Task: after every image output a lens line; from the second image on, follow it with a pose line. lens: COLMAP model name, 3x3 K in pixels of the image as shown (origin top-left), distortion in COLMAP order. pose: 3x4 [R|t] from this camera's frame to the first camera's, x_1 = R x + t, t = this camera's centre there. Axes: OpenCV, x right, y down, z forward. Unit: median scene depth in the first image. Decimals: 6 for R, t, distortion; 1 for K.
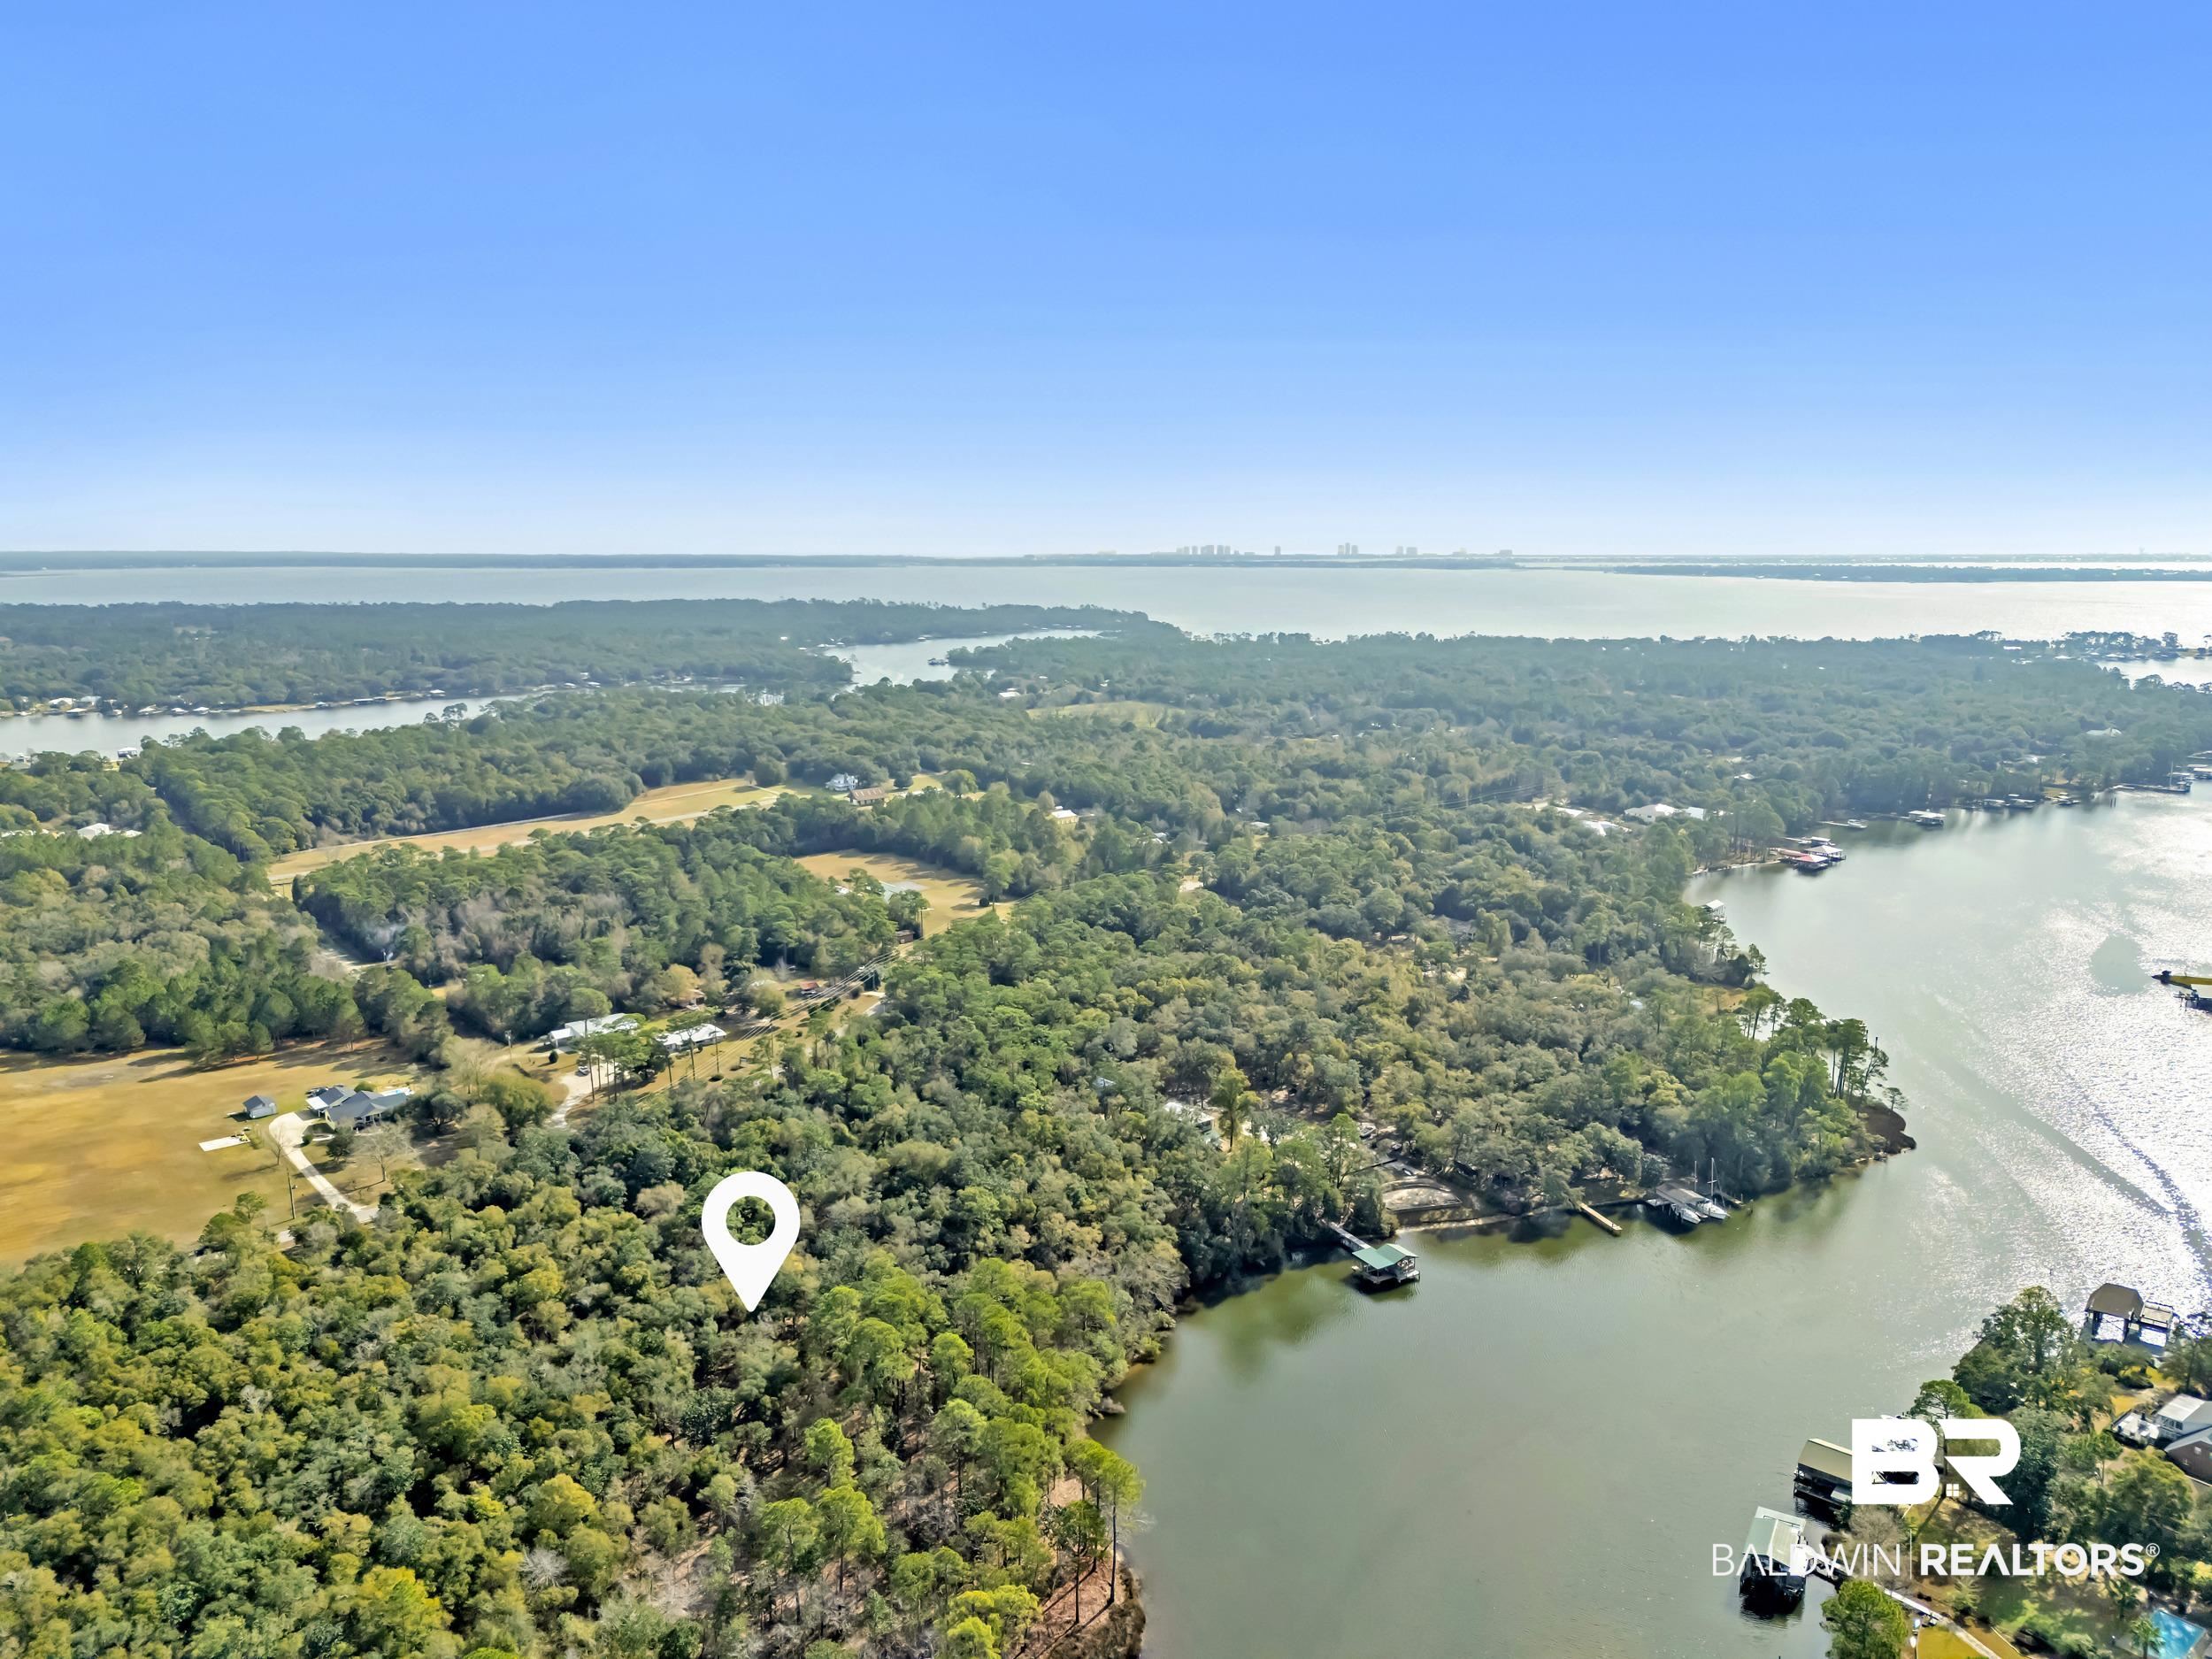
lens RADIAL K [[1611.9, 0, 1101.3], [0, 1611.9, 831.8], [0, 0, 1]] dist [0.061121, -0.053143]
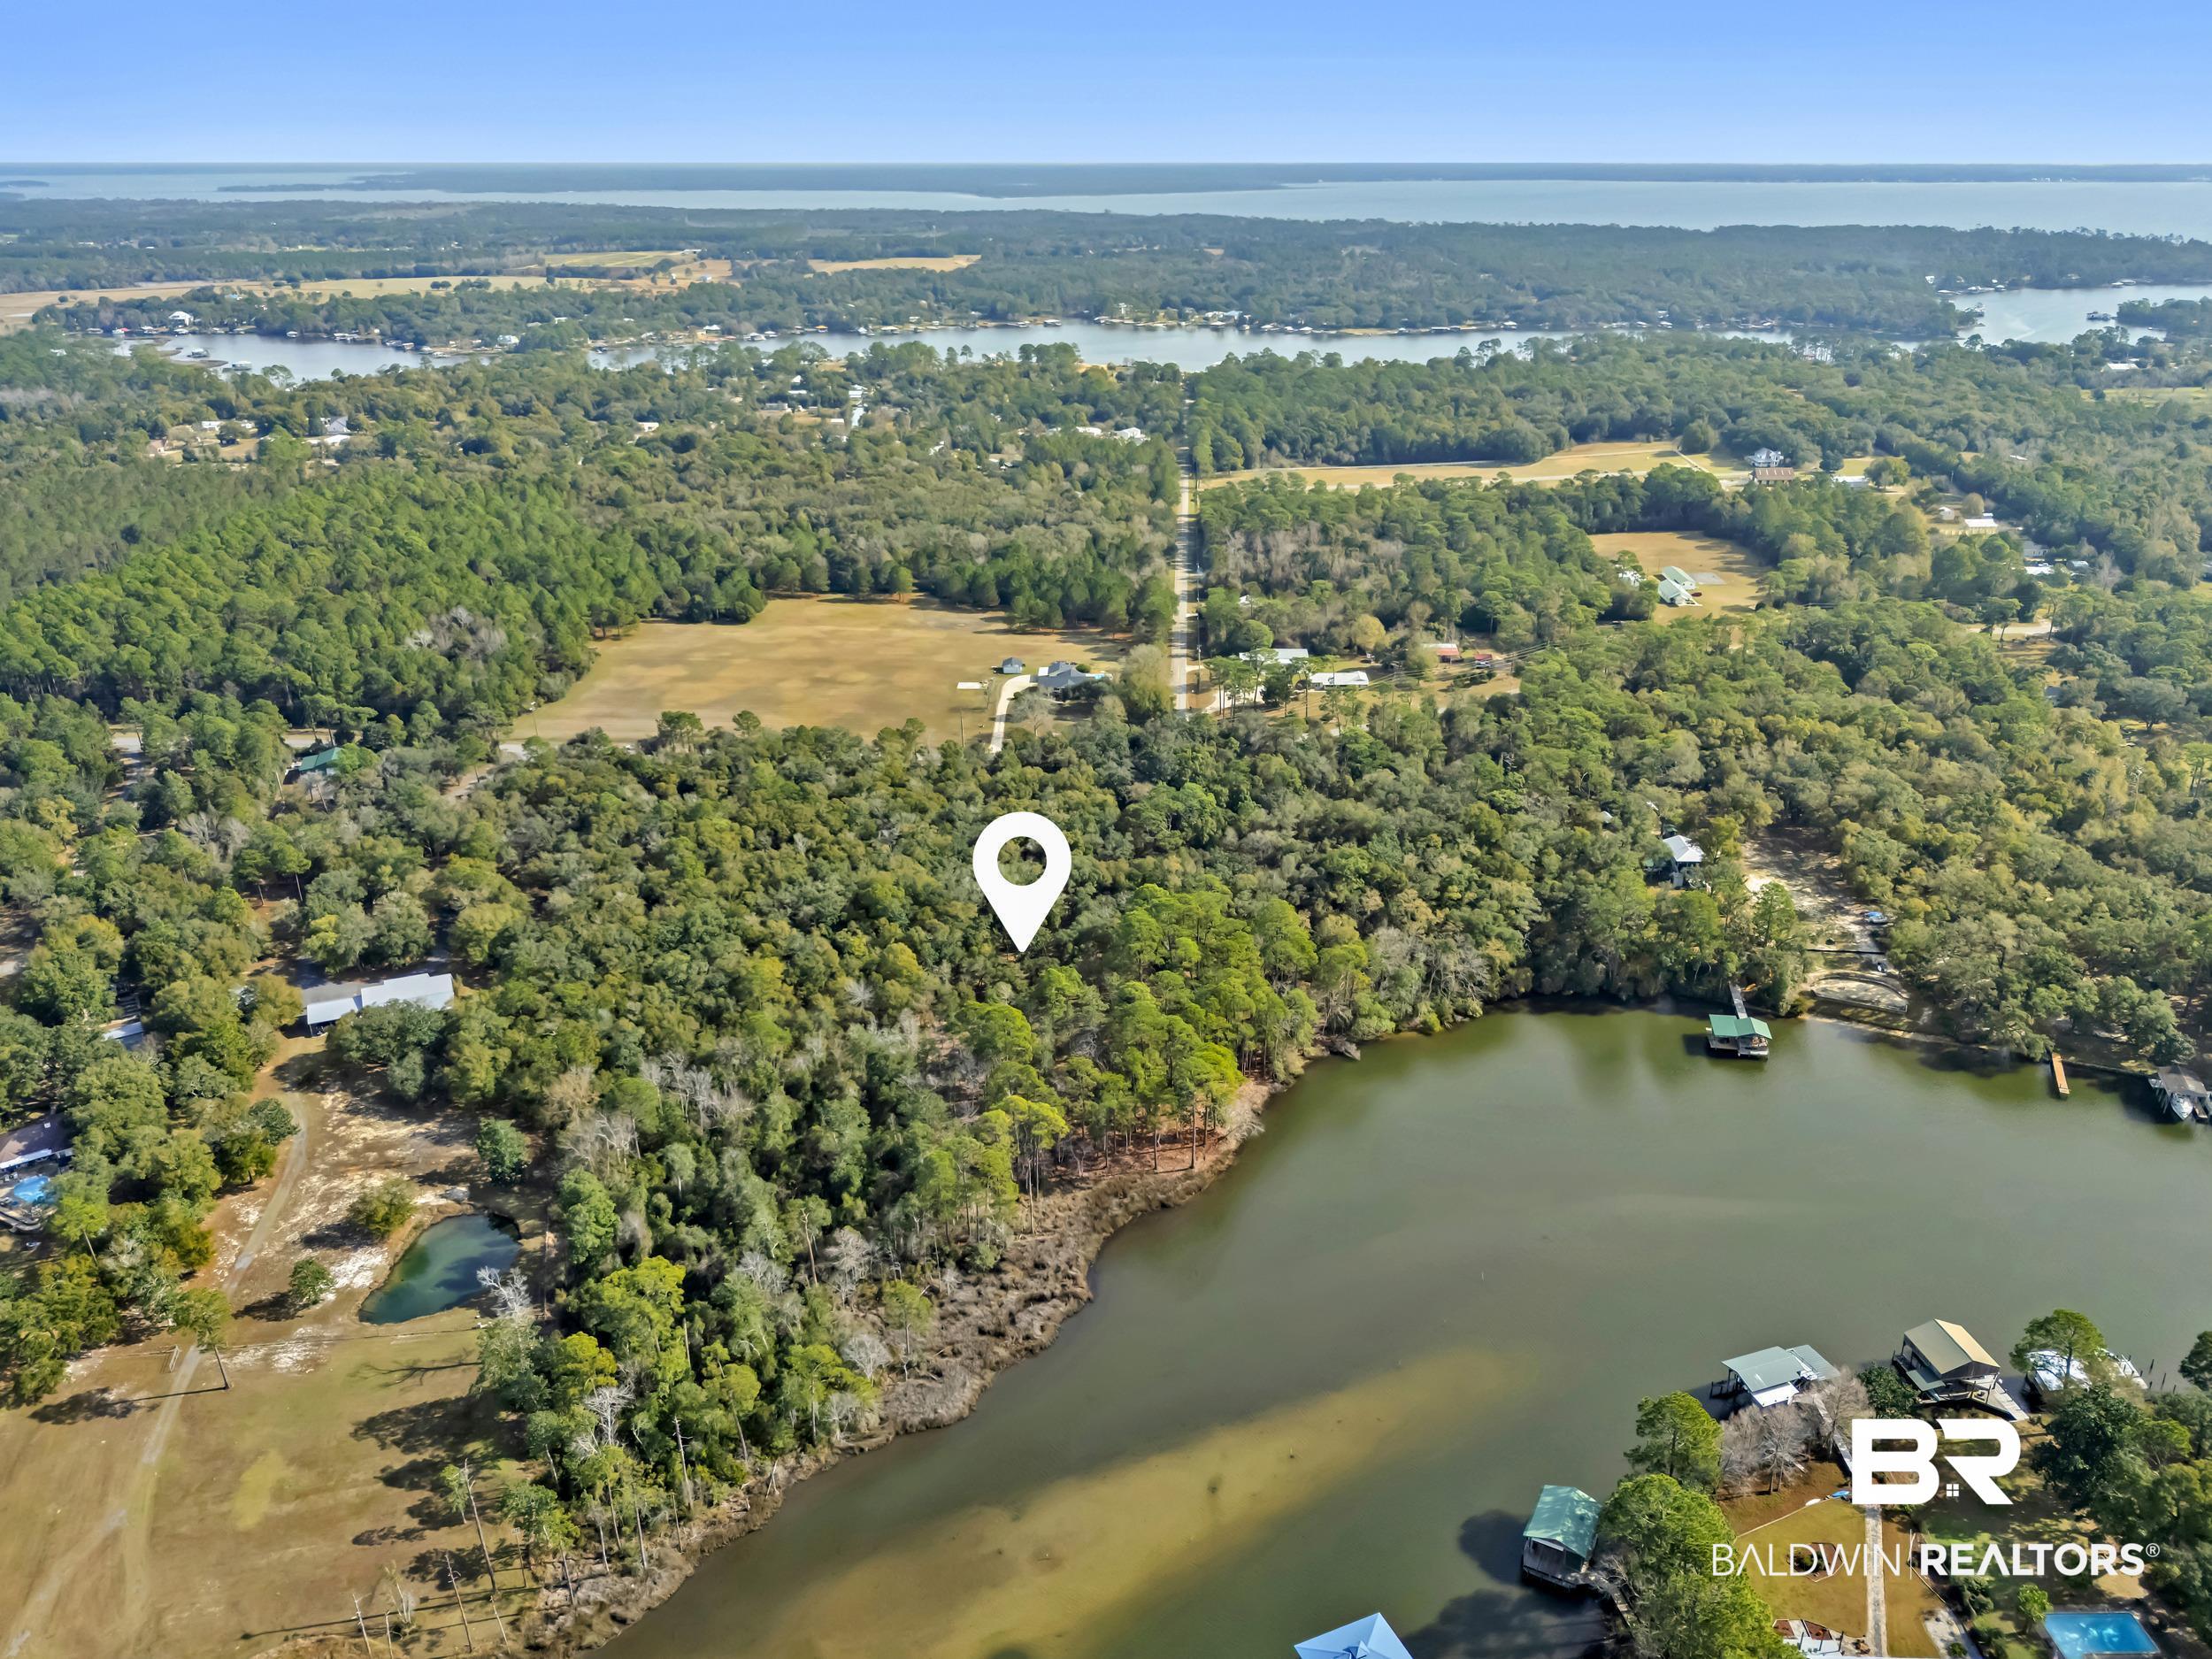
lens RADIAL K [[1611.9, 0, 1102.9], [0, 1611.9, 847.4], [0, 0, 1]] dist [0.061121, -0.053143]
pose [[0.769323, 0.252453, -0.586864, 0.292939], [-0.113997, 0.958115, 0.262716, -0.035655], [0.628607, -0.135212, 0.765879, 0.025621]]
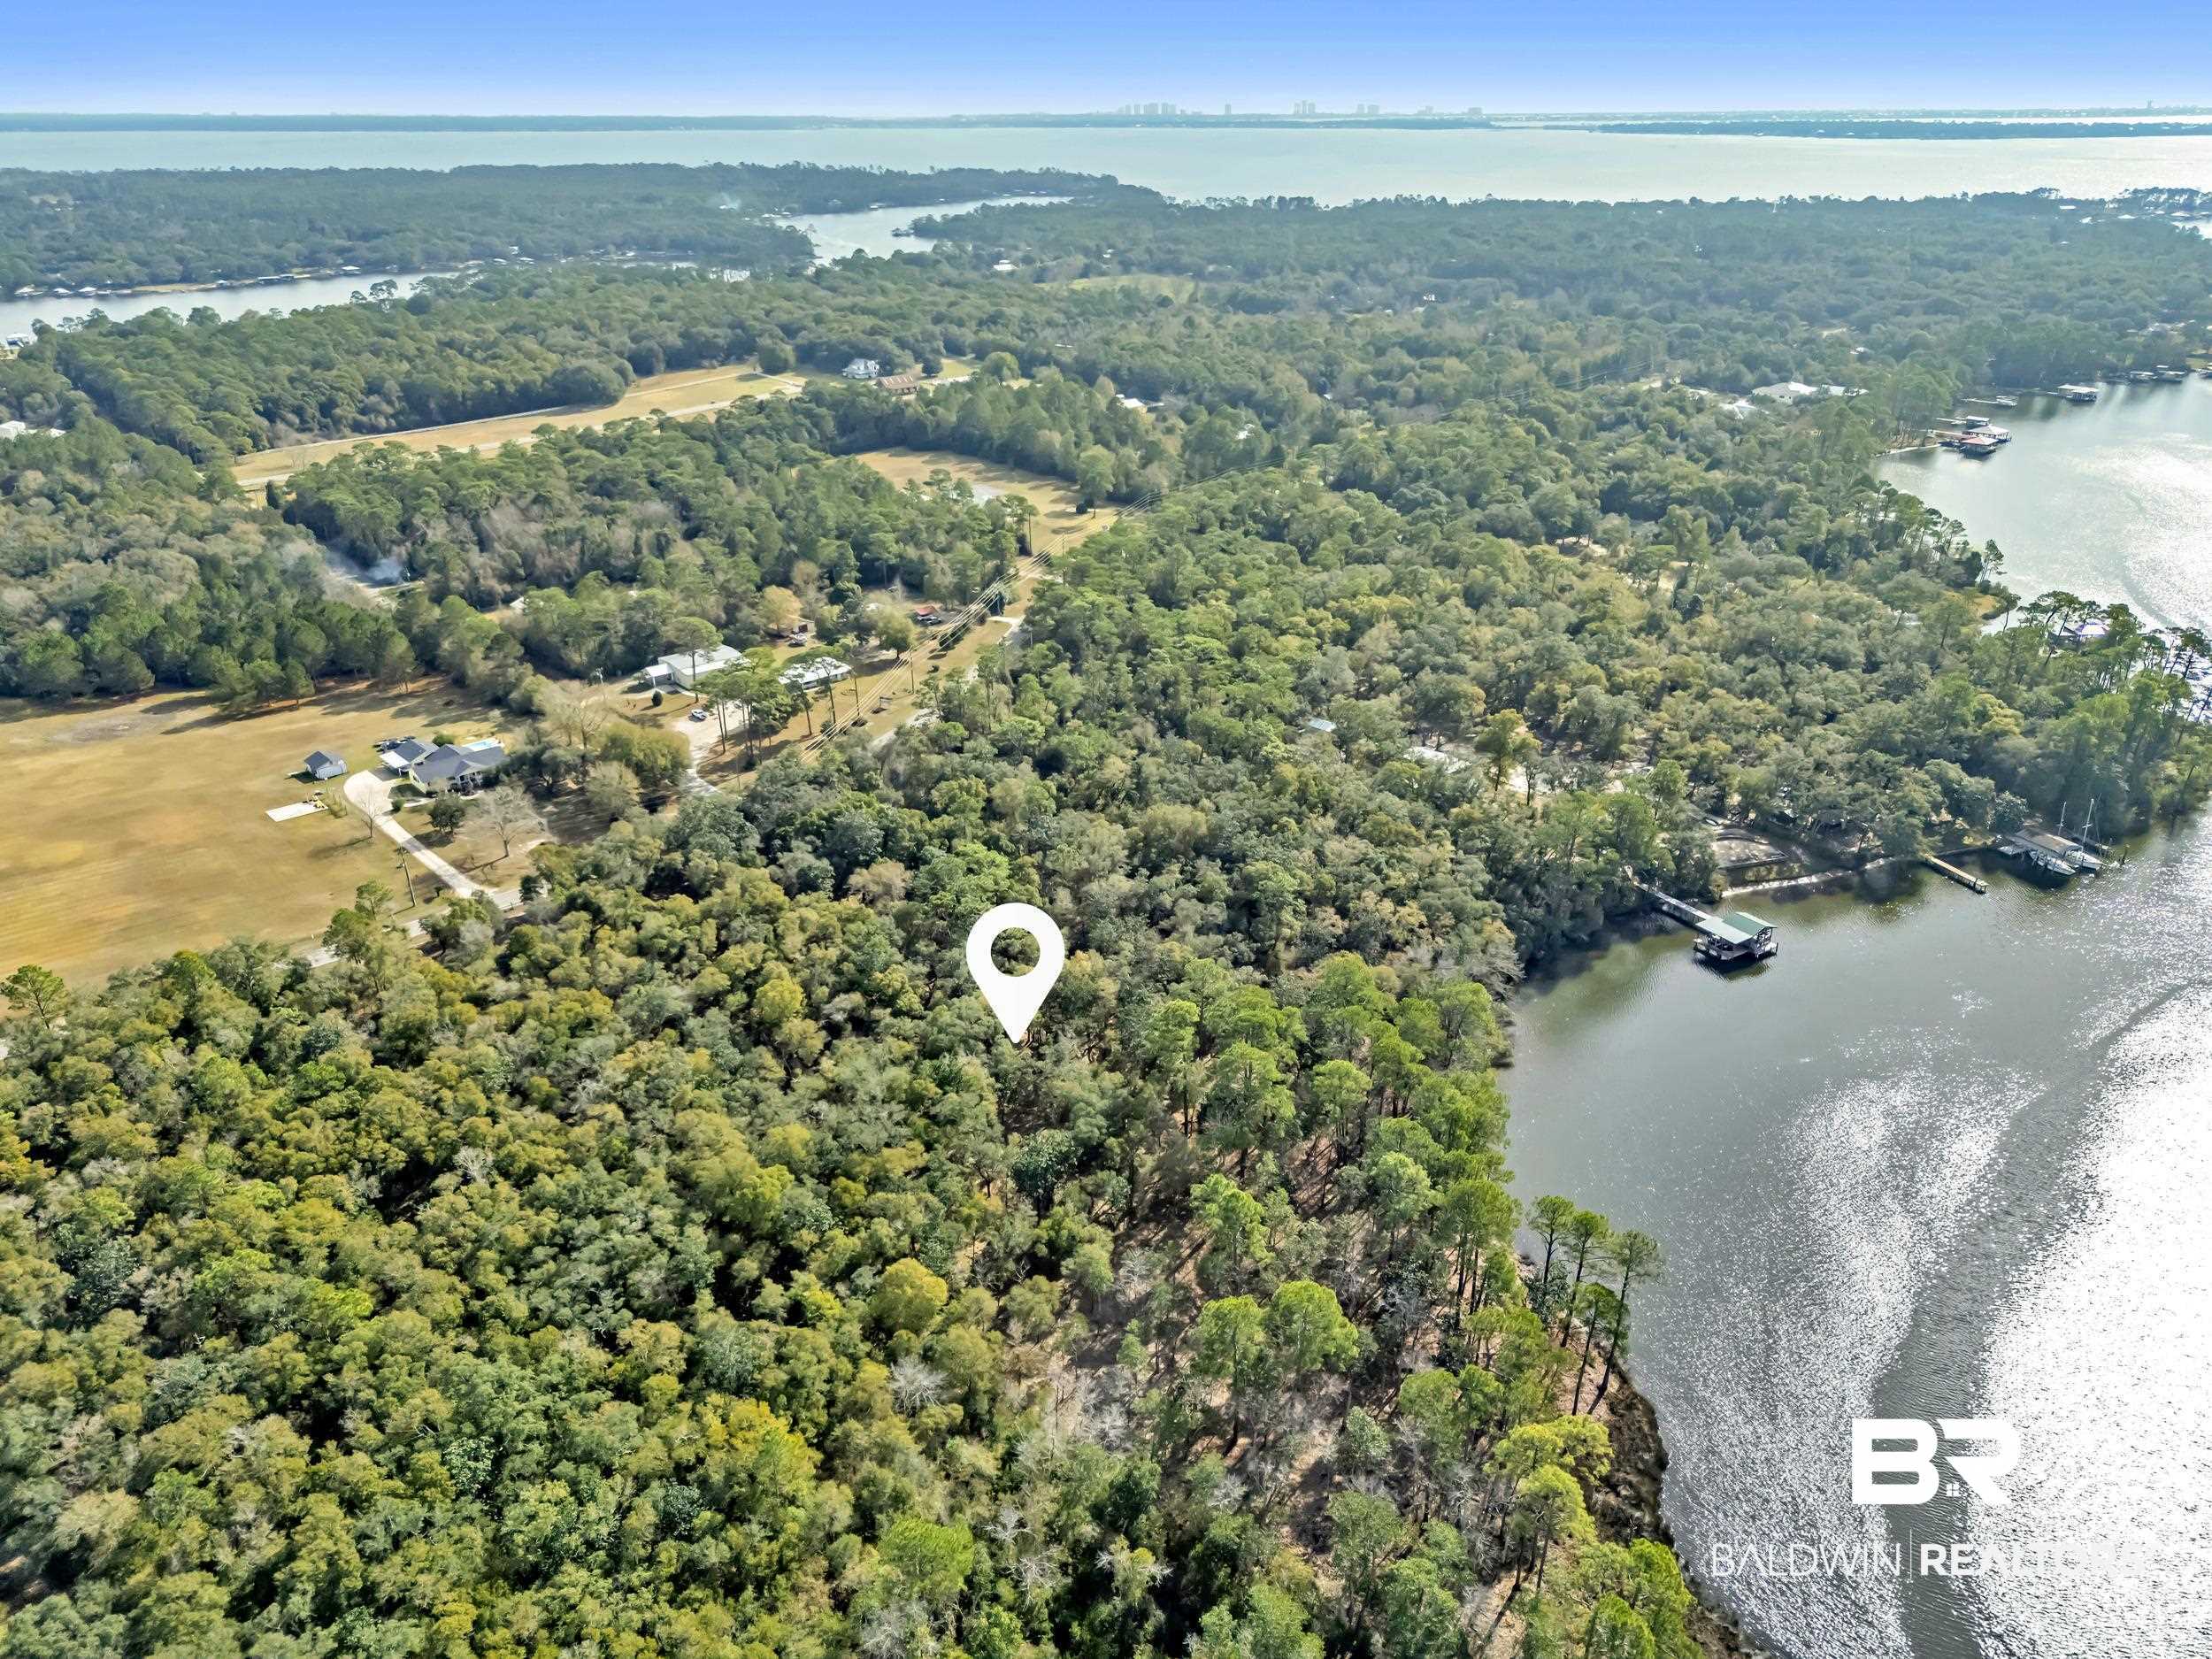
lens RADIAL K [[1611.9, 0, 1112.1], [0, 1611.9, 831.4], [0, 0, 1]] dist [0.061121, -0.053143]
pose [[0.998932, -0.021096, 0.041100, -0.127463], [0.010542, 0.970272, 0.241788, 0.003565], [-0.044979, -0.241097, 0.969458, 0.142464]]
